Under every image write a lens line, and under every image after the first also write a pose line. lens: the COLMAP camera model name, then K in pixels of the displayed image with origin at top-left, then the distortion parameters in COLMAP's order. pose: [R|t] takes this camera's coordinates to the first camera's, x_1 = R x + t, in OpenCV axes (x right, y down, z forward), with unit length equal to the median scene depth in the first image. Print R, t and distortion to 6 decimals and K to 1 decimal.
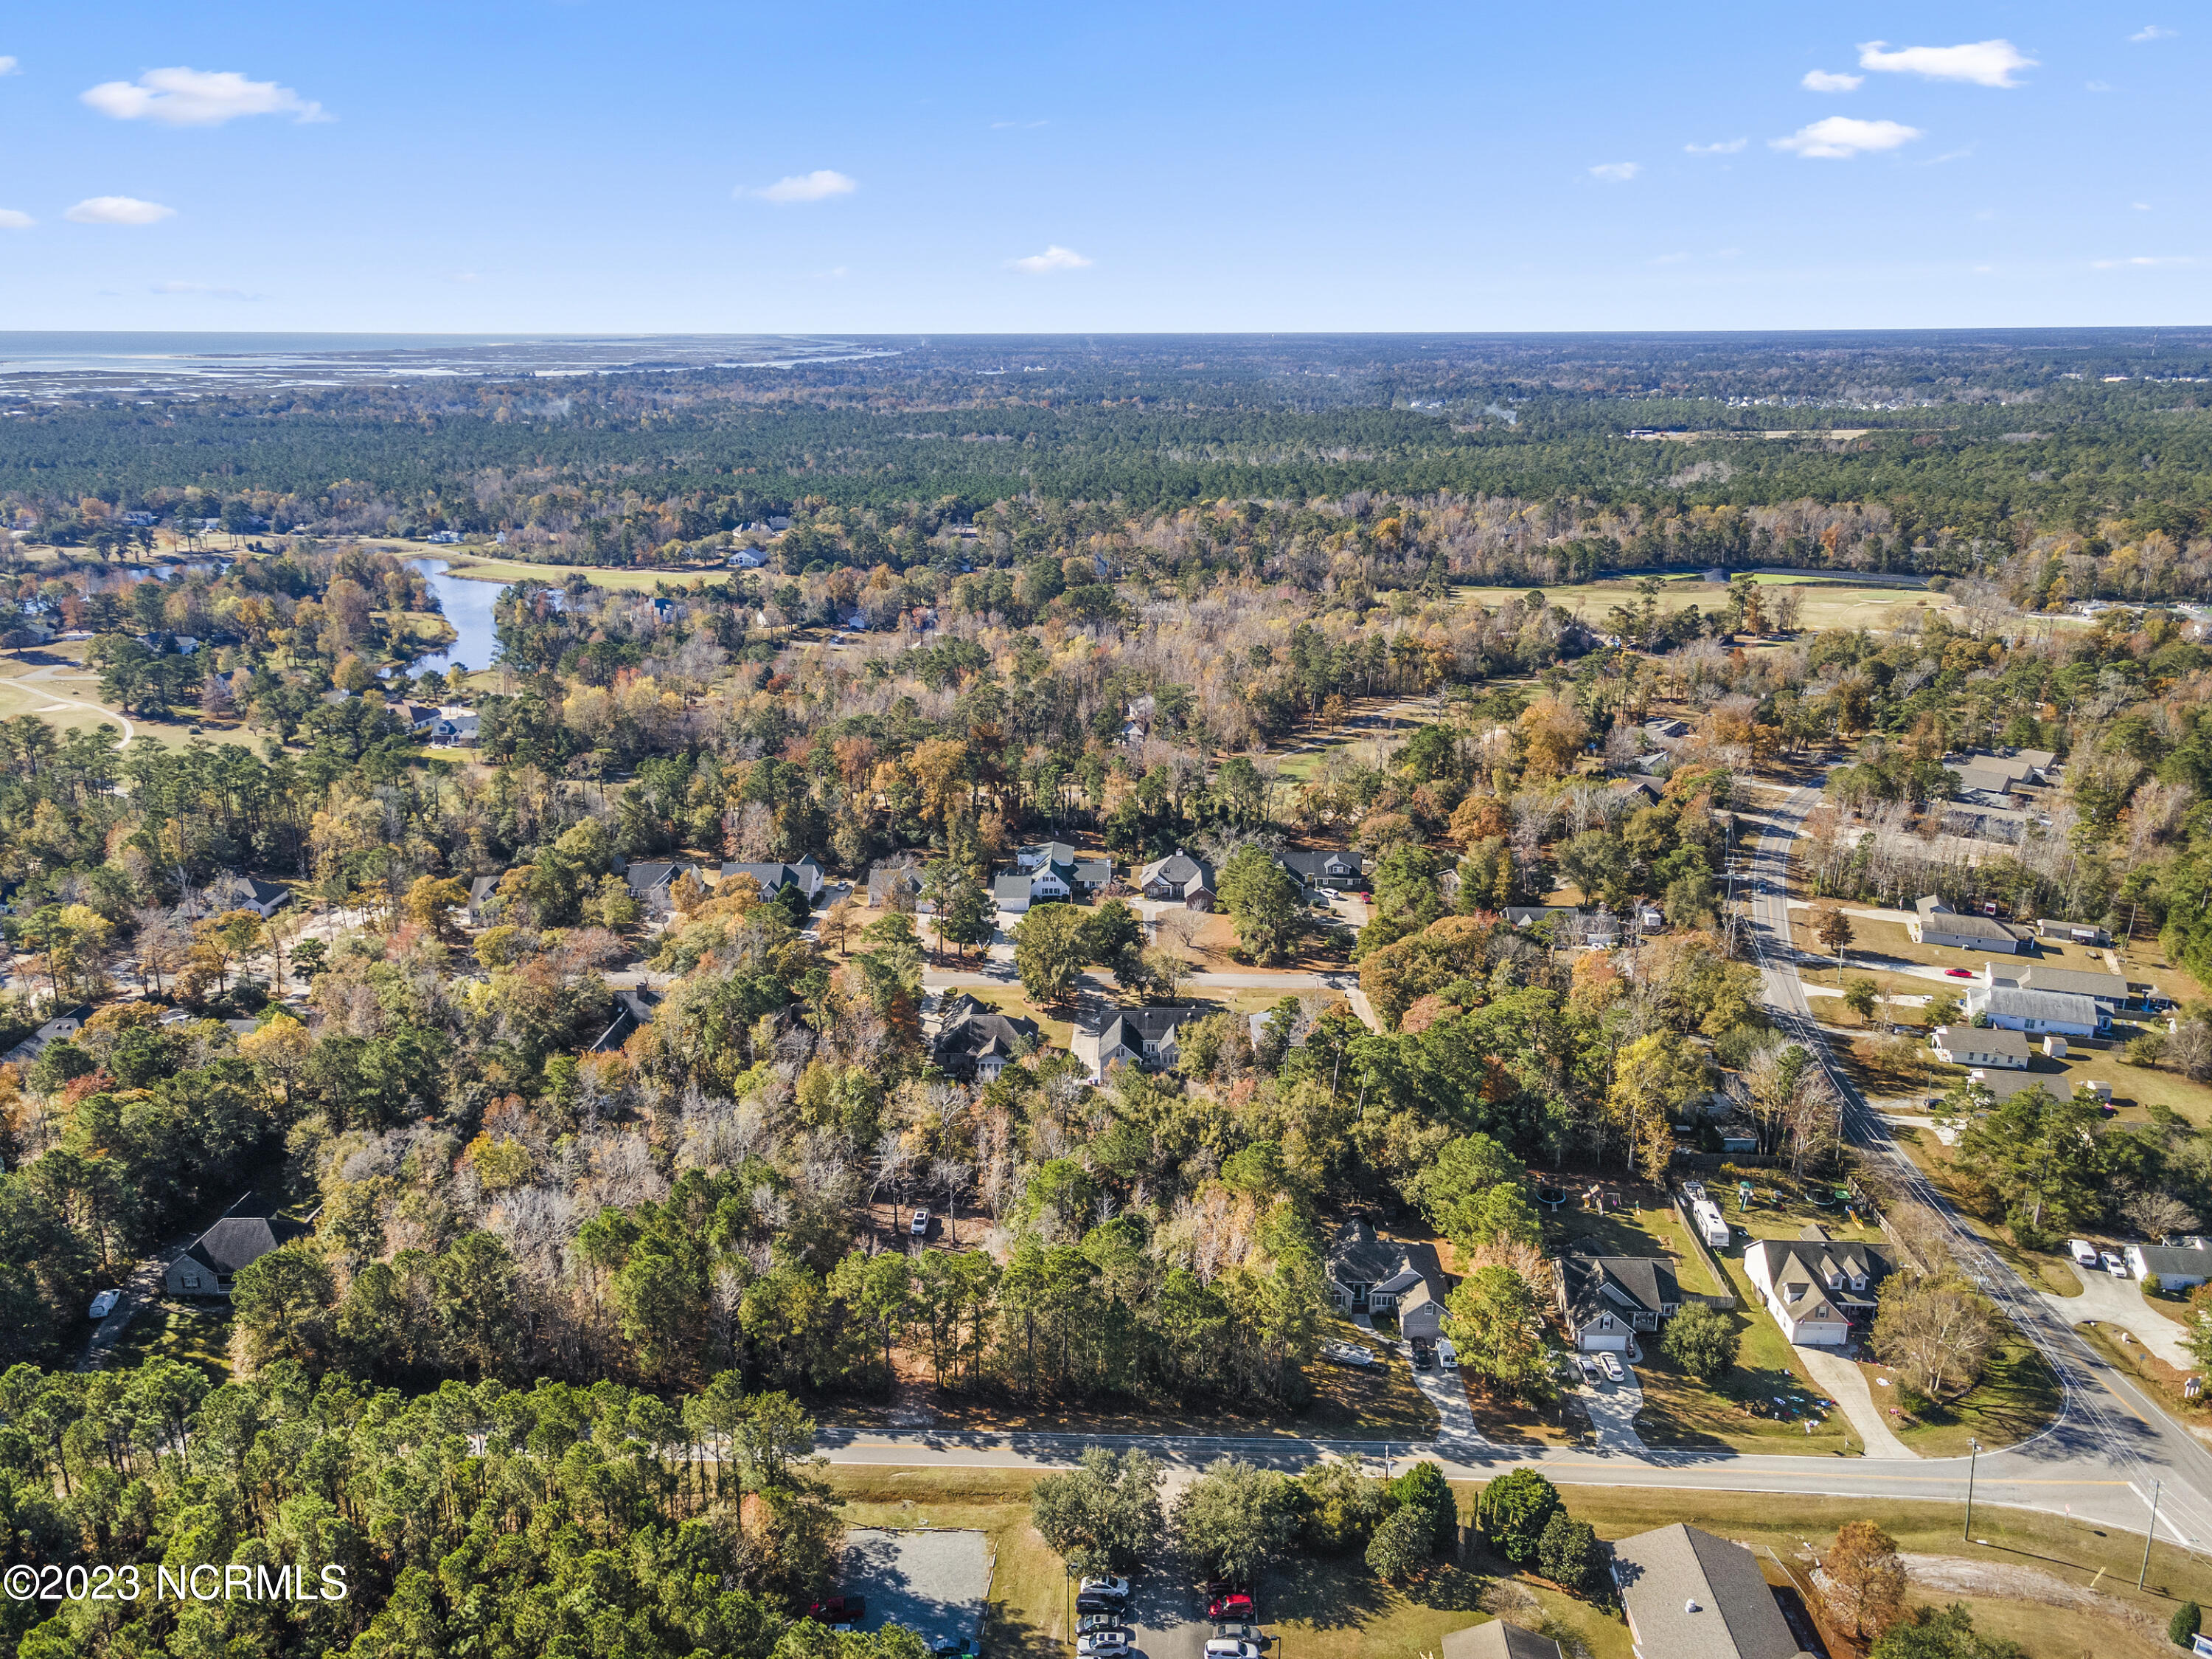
lens RADIAL K [[1522.3, 0, 1108.7], [0, 1522.3, 744.9], [0, 0, 1]] dist [0.039290, 0.001911]
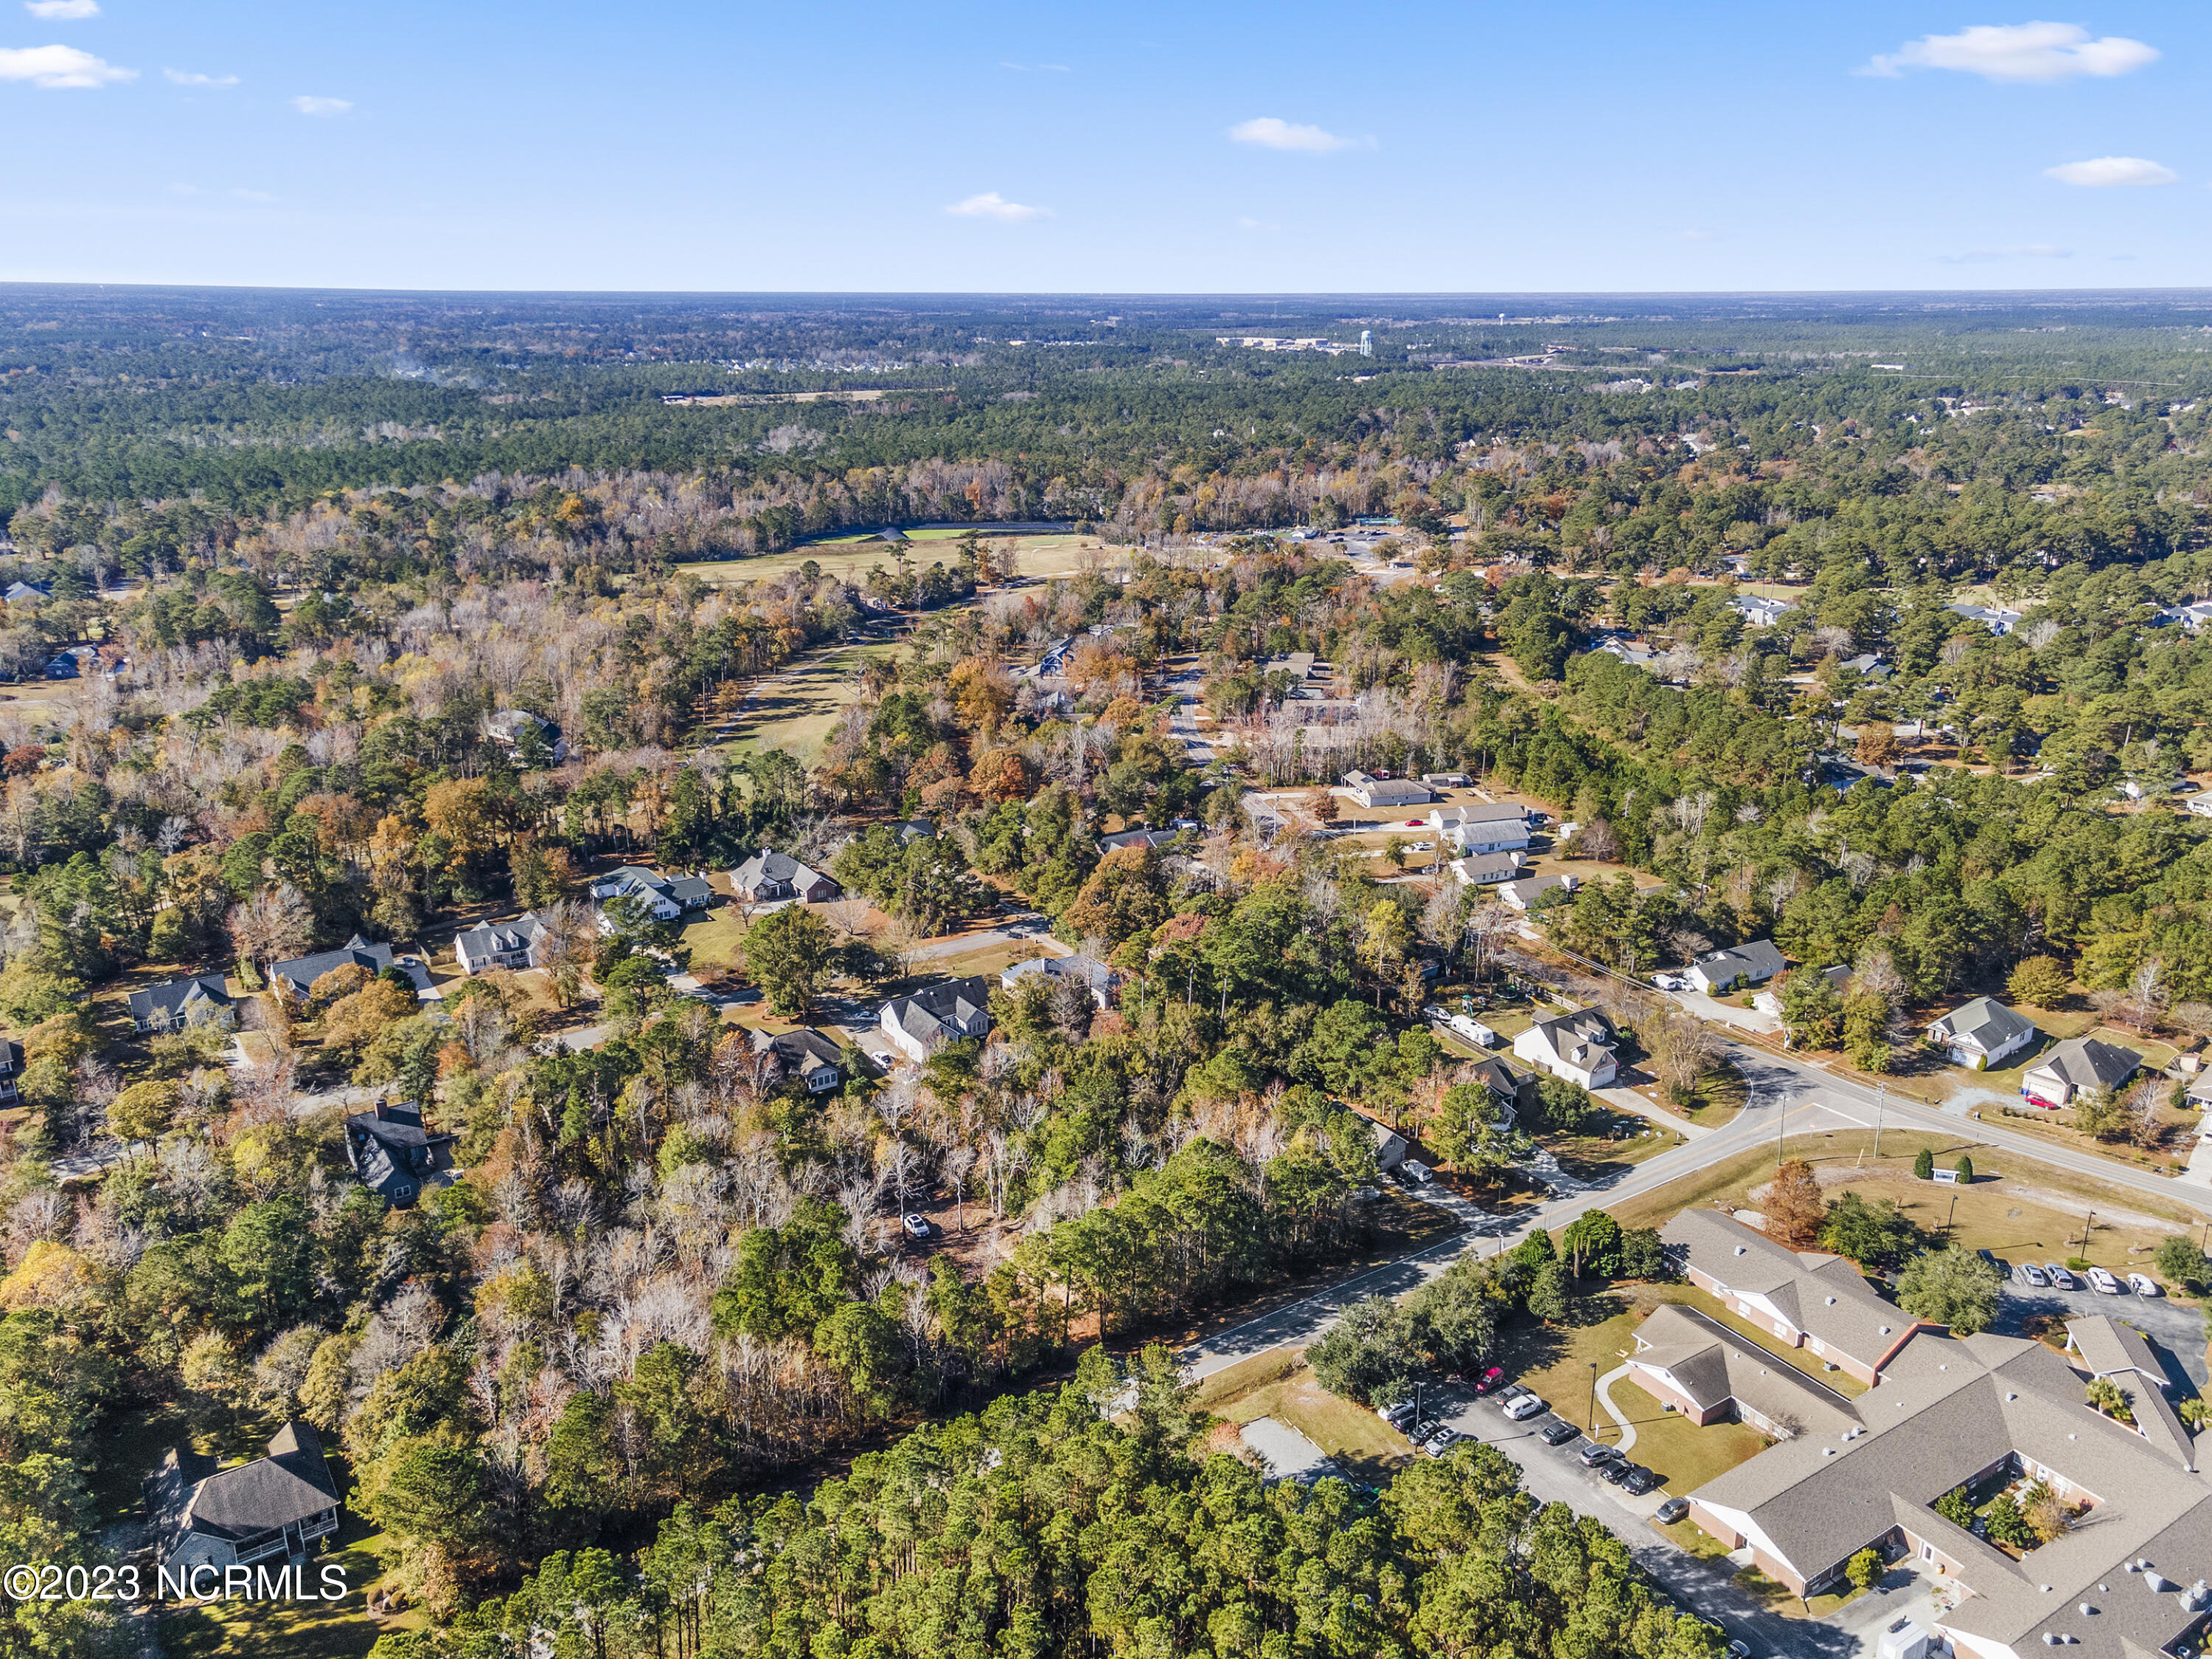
lens RADIAL K [[1536.4, 0, 1138.2], [0, 1536.4, 828.7], [0, 0, 1]] dist [0.030713, -0.029666]
pose [[0.833110, -0.179651, 0.523118, -0.336056], [0.143140, 0.983590, 0.109826, -0.021628], [-0.534264, -0.016619, 0.845154, 0.056394]]
